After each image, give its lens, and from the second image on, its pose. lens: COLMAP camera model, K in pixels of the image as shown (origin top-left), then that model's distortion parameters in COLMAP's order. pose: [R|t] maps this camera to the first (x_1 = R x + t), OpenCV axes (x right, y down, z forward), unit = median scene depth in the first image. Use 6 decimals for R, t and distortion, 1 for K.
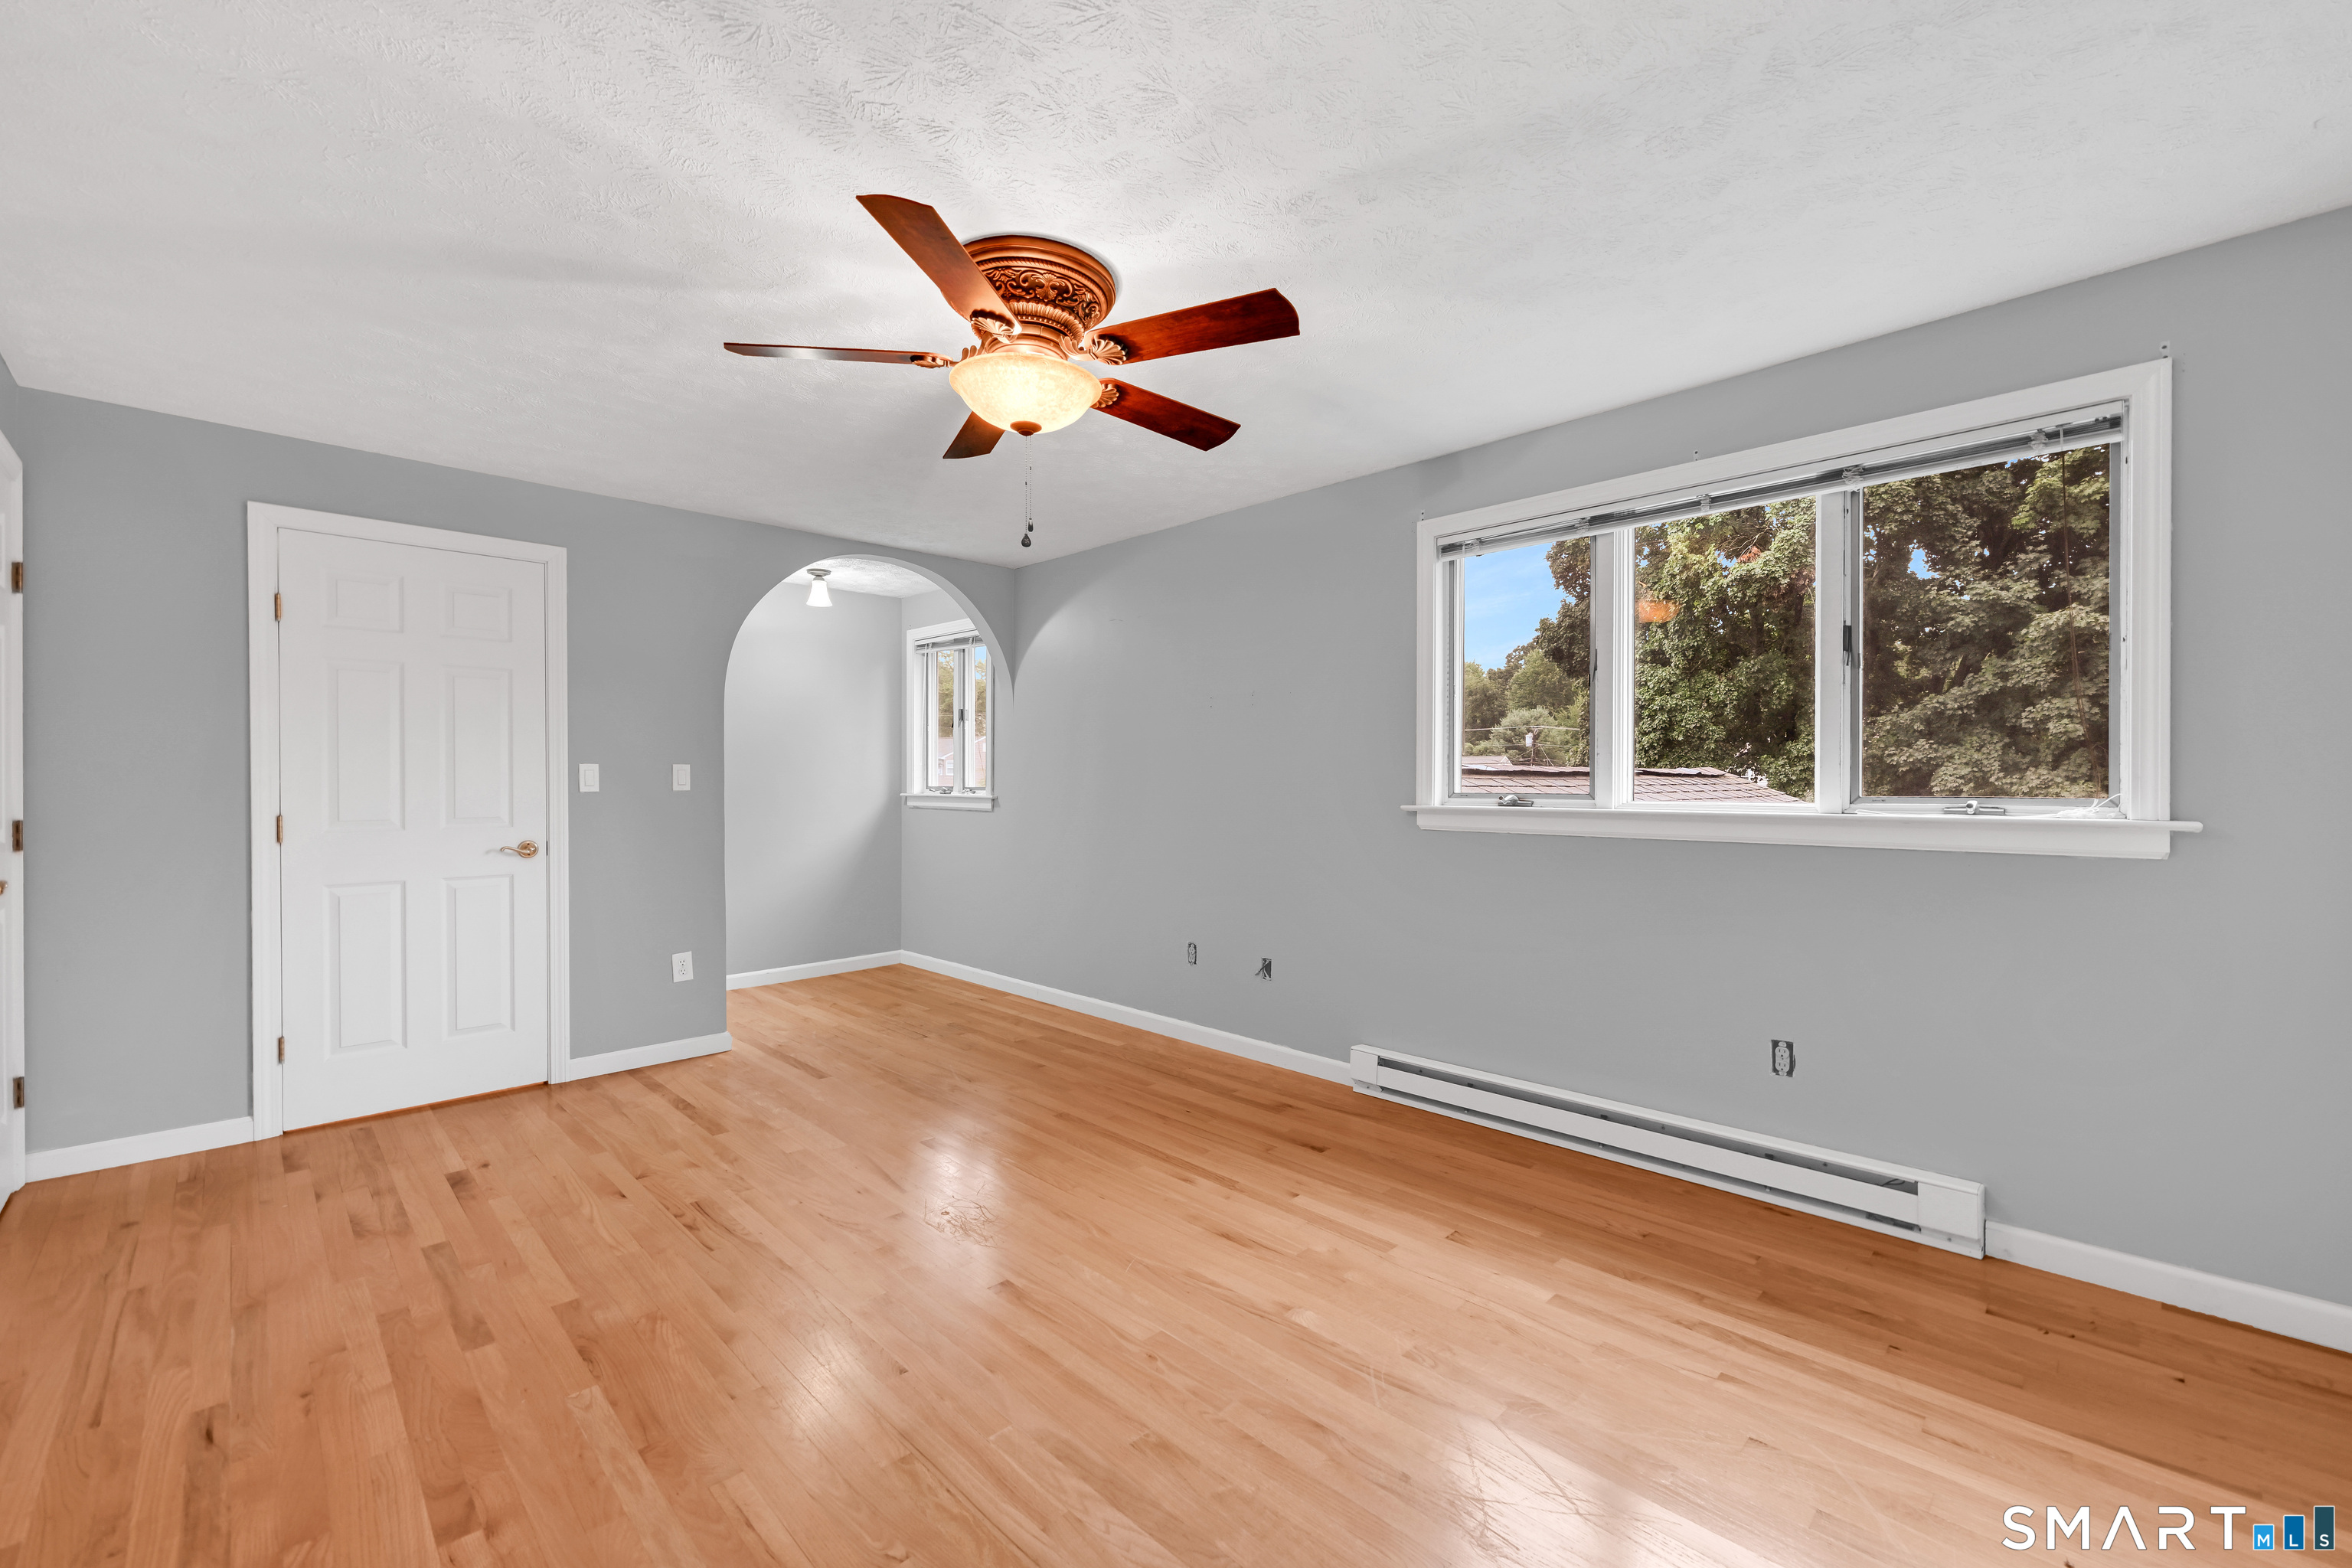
lens RADIAL K [[949.5, 0, 1182.2], [0, 949.5, 786.5], [0, 0, 1]] dist [-0.006029, 0.001058]
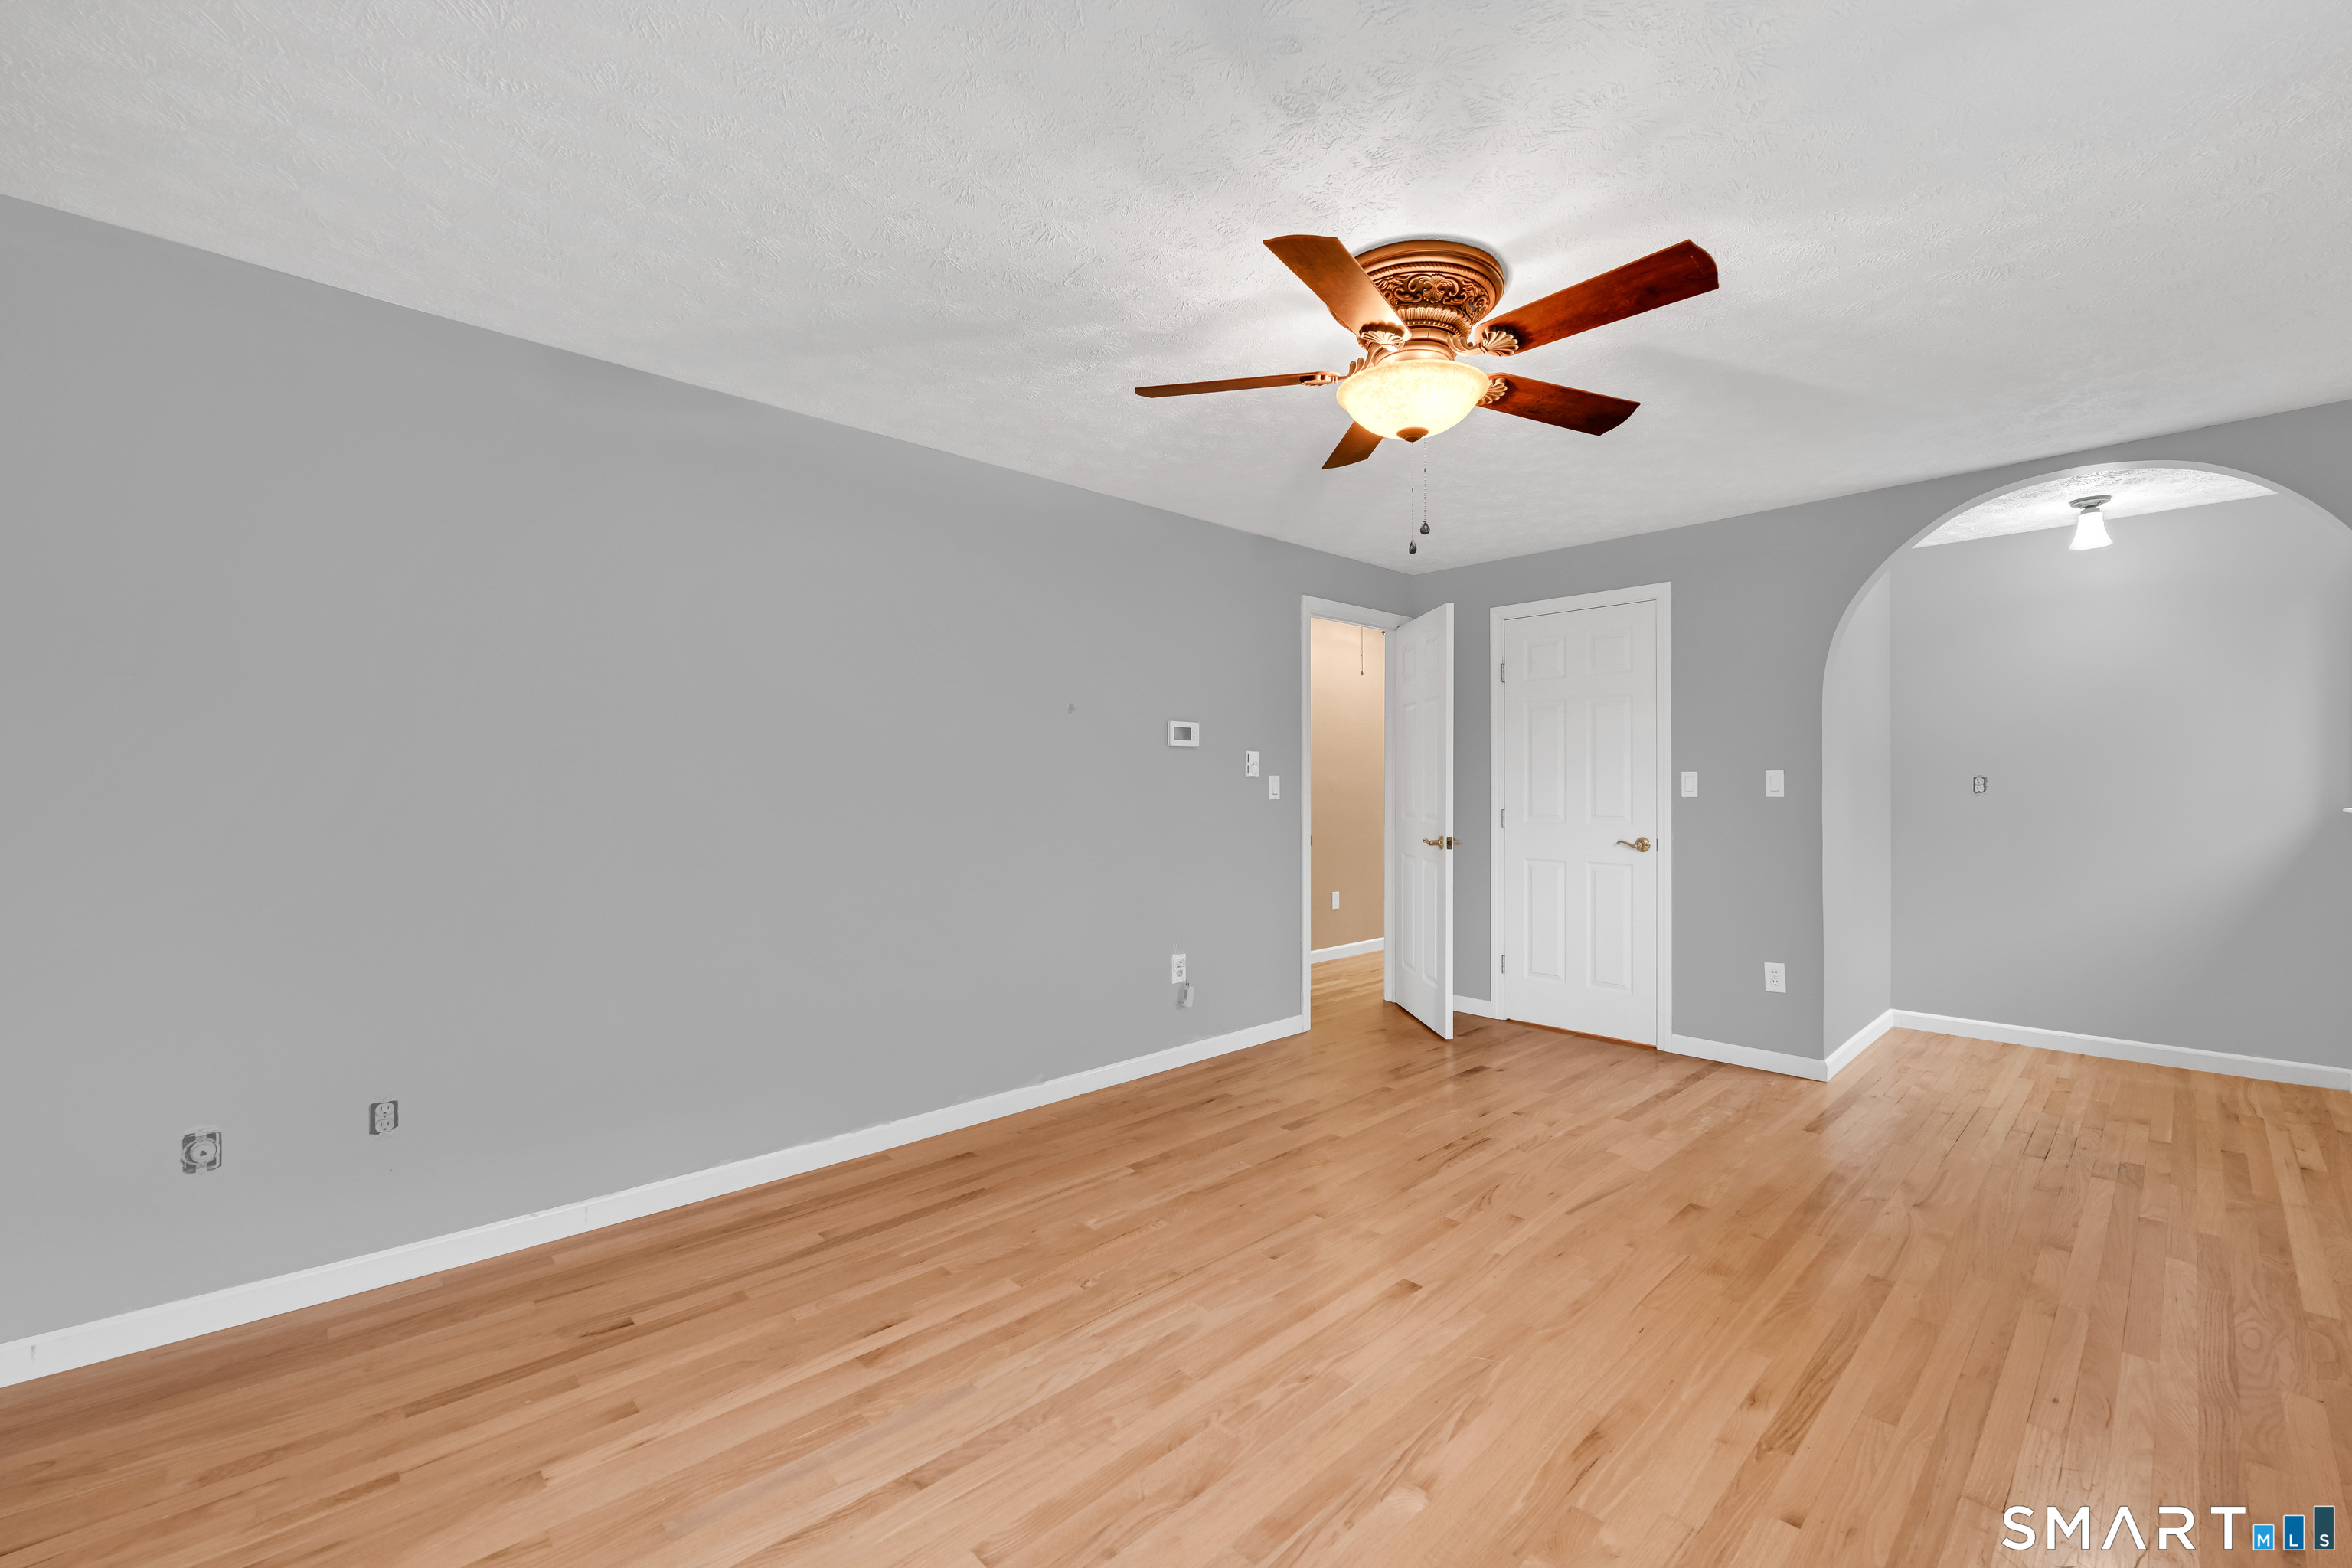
lens RADIAL K [[949.5, 0, 1229.9], [0, 949.5, 784.6], [0, 0, 1]] dist [-0.006029, 0.001058]
pose [[0.003653, -0.001403, -0.999992, 0.564653], [-0.005659, 0.999983, -0.001423, -0.004730], [0.999977, 0.005665, 0.003645, 0.546933]]
